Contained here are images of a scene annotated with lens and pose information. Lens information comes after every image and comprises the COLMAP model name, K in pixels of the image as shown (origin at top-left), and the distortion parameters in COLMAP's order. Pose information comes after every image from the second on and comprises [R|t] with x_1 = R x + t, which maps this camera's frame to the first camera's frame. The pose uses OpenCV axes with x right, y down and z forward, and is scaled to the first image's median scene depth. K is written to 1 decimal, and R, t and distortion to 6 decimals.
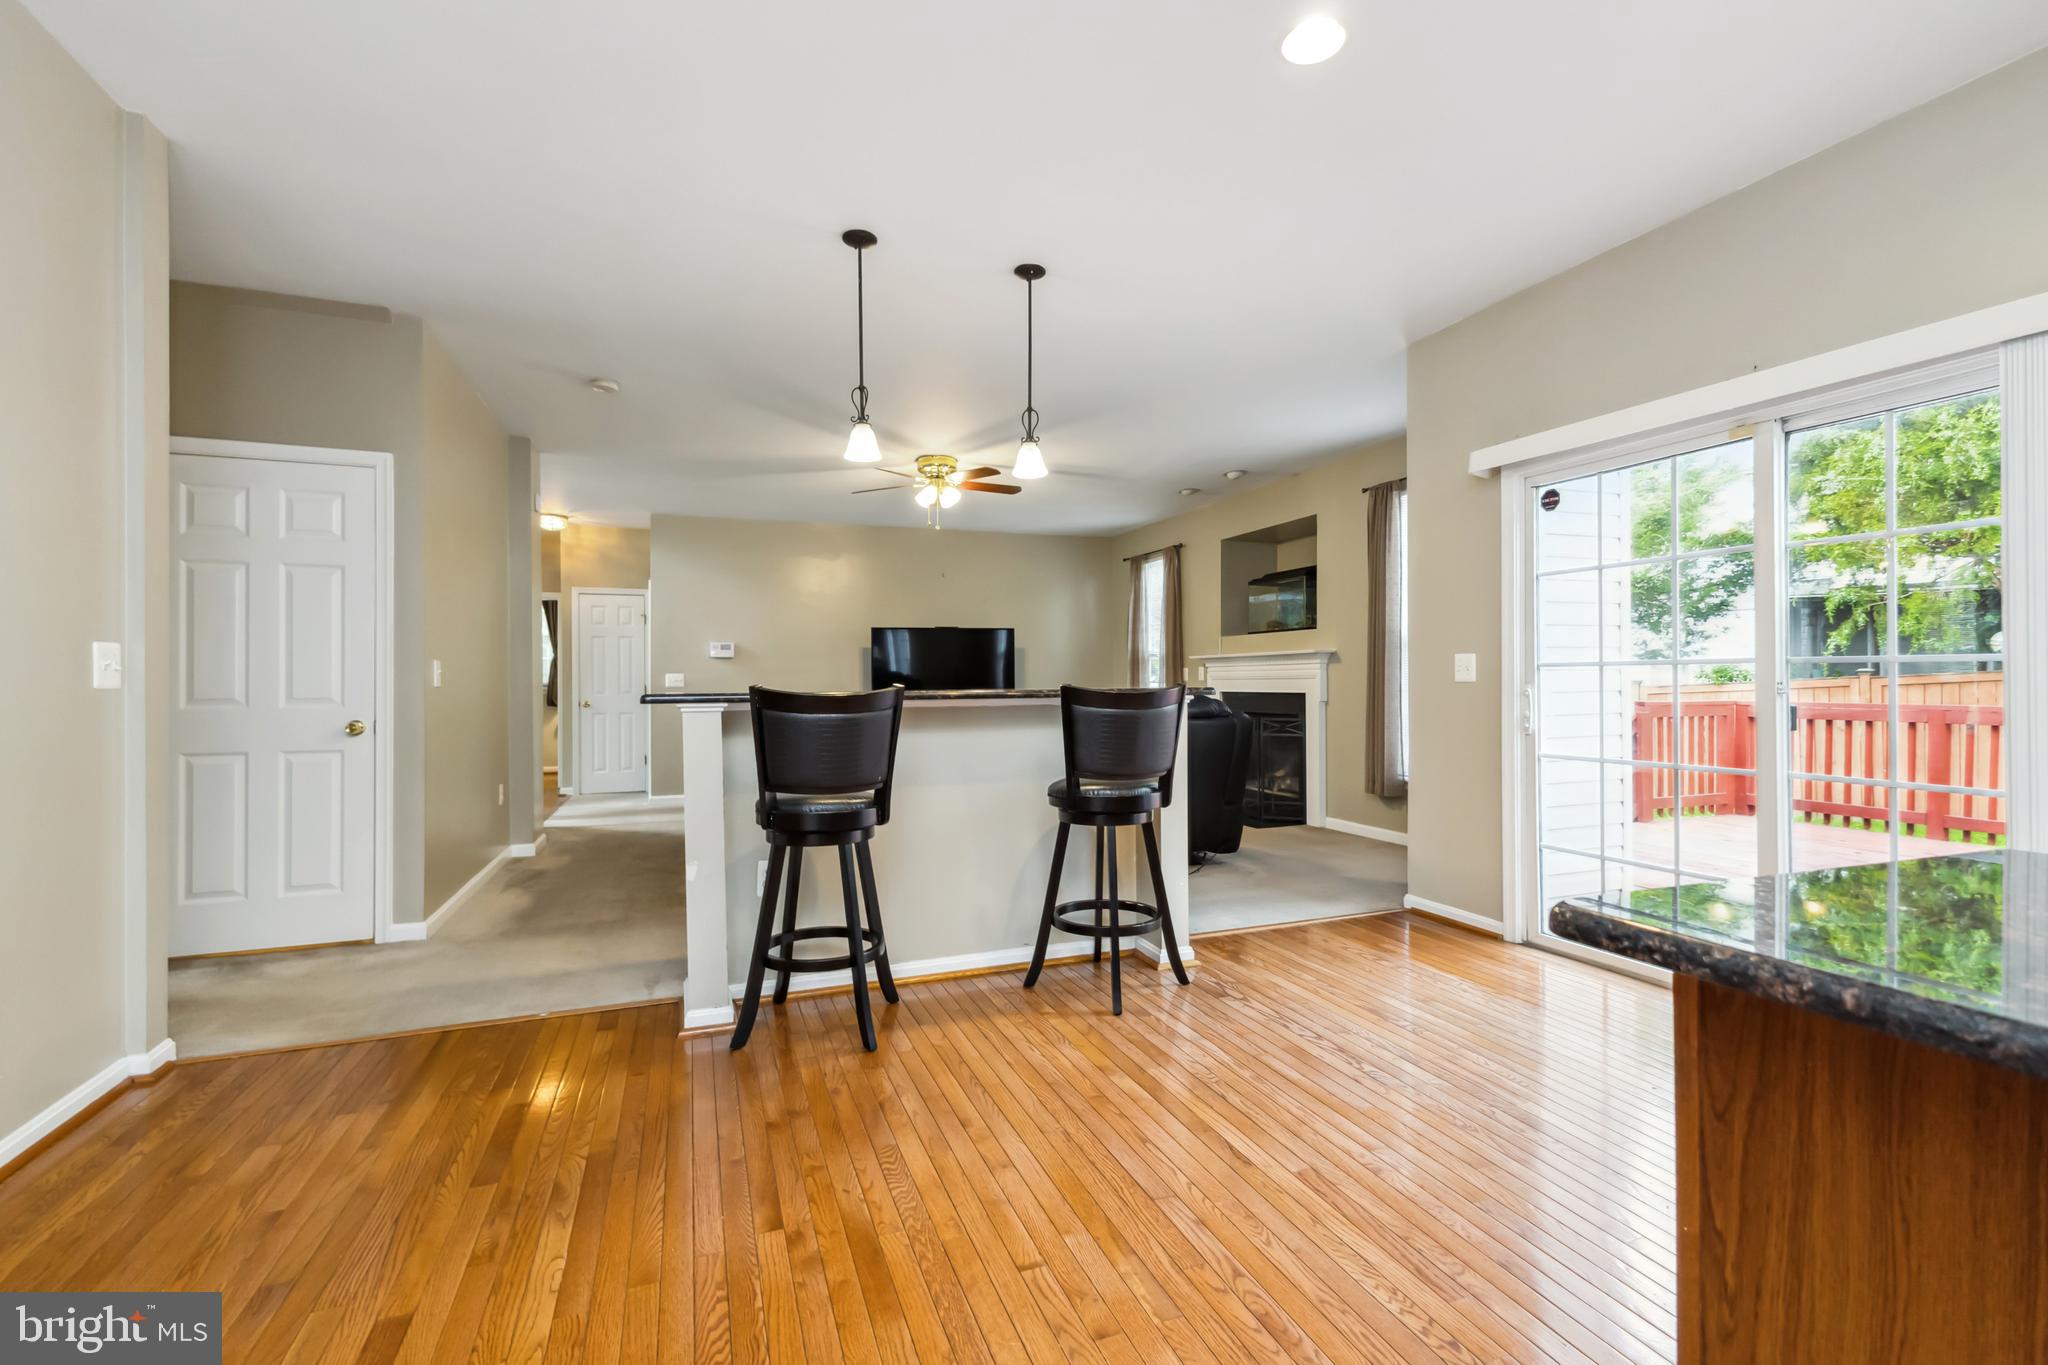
lens RADIAL K [[893.3, 0, 1022.9], [0, 893.3, 679.2], [0, 0, 1]] dist [0.011008, -0.001705]
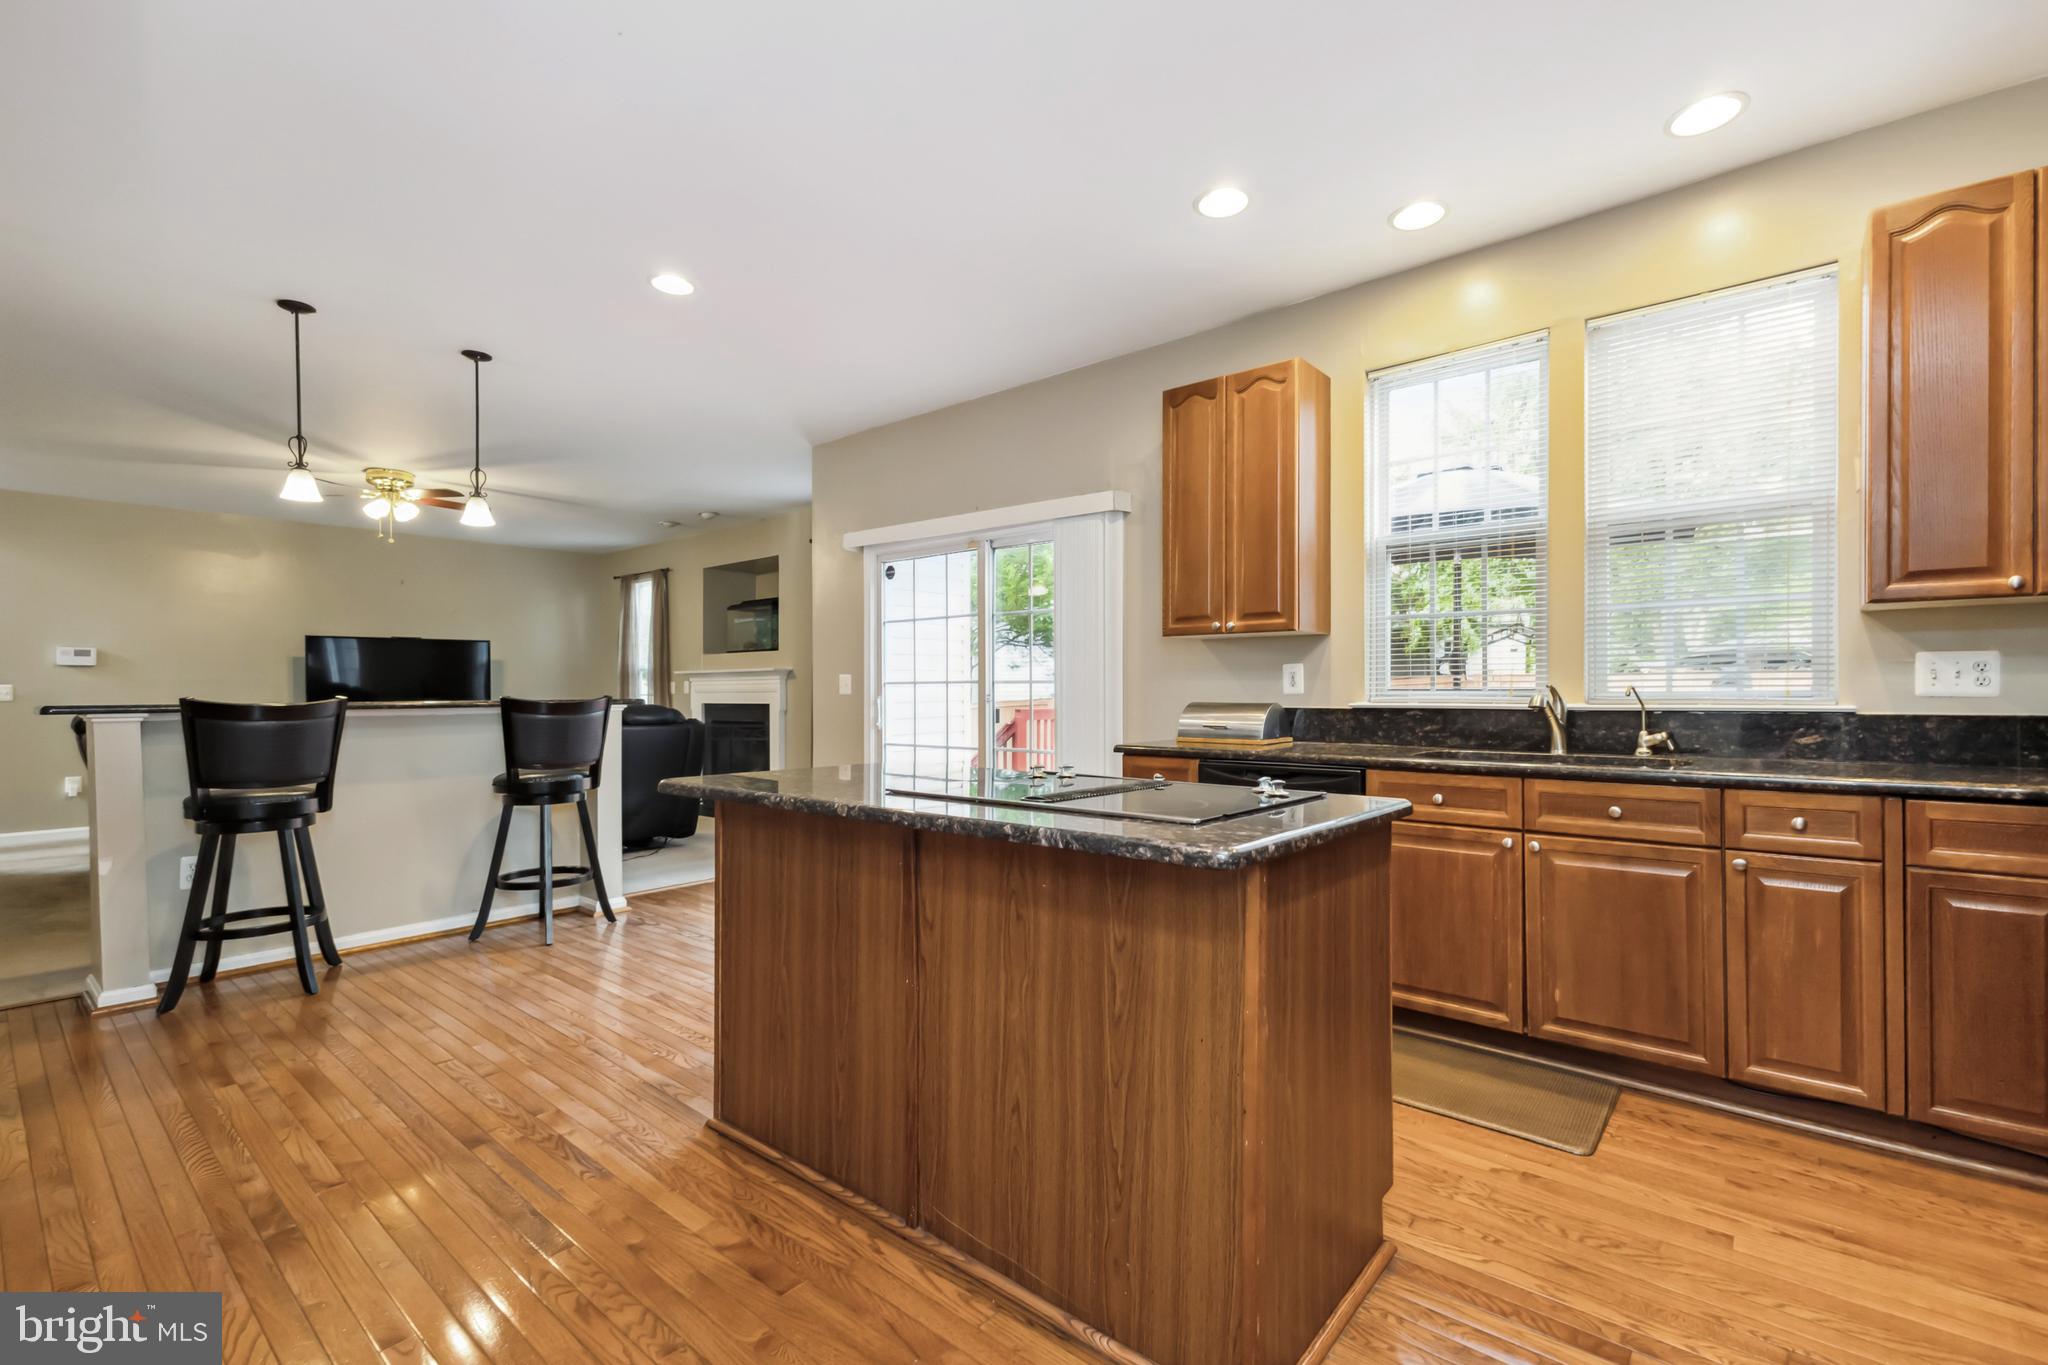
lens RADIAL K [[893.3, 0, 1029.3], [0, 893.3, 695.2], [0, 0, 1]] dist [0.011008, -0.001705]
pose [[0.871189, -0.000978, 0.490947, 0.066568], [-0.000890, 0.999993, 0.003571, -0.000919], [-0.490948, -0.003548, 0.871182, -0.455827]]
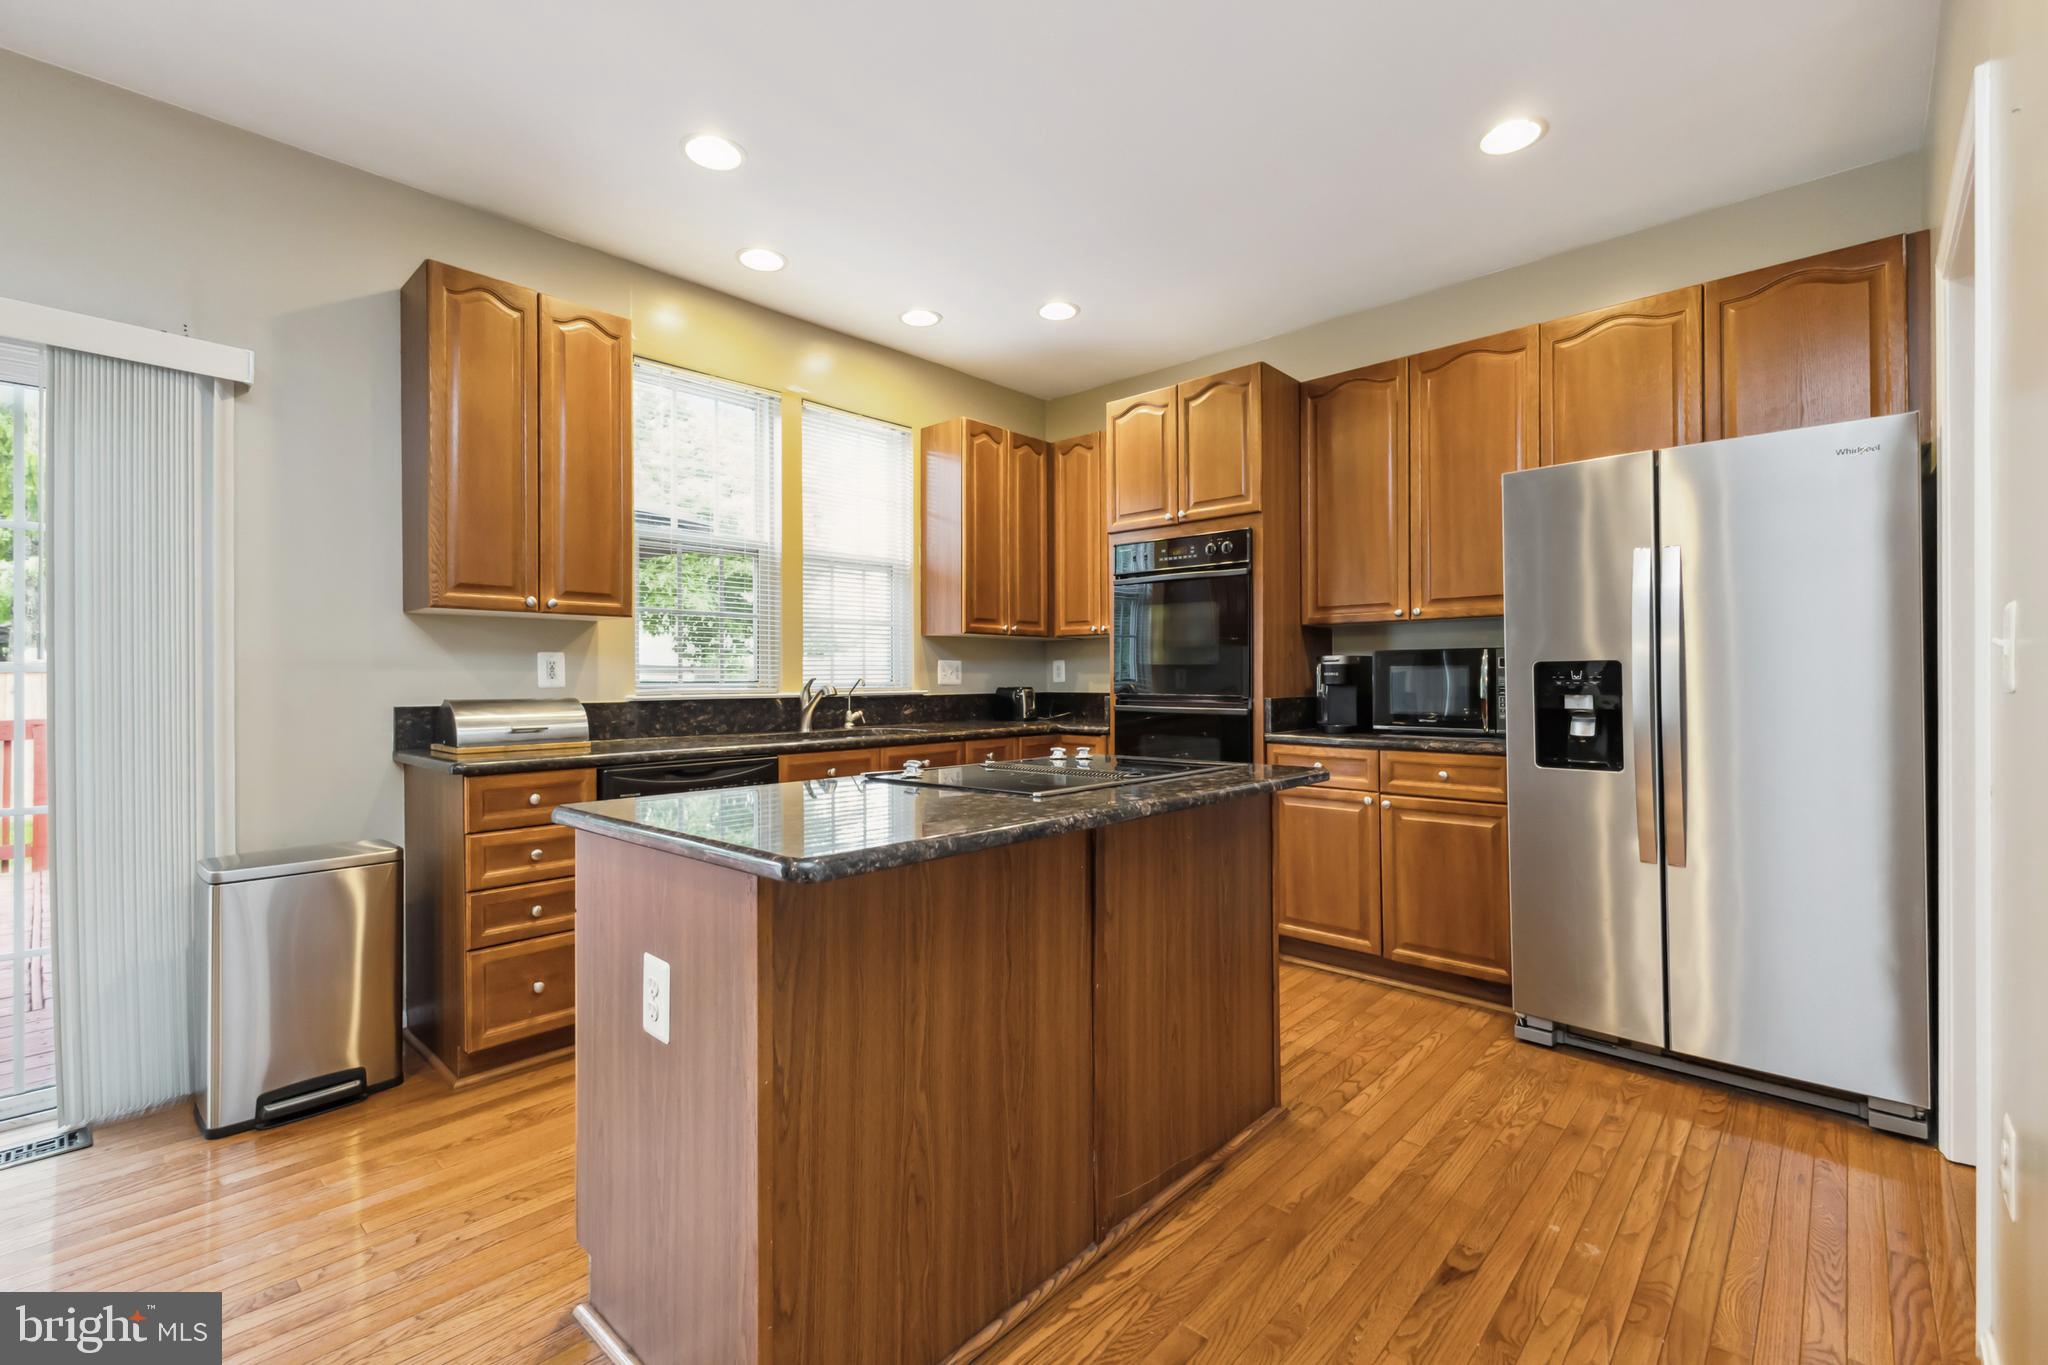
lens RADIAL K [[893.3, 0, 1021.8], [0, 893.3, 674.7], [0, 0, 1]] dist [0.011008, -0.001705]
pose [[-0.451534, 0.011066, 0.892185, -0.324721], [0.007437, 0.999935, -0.008639, -0.000296], [-0.892223, 0.002735, -0.451587, 0.809766]]
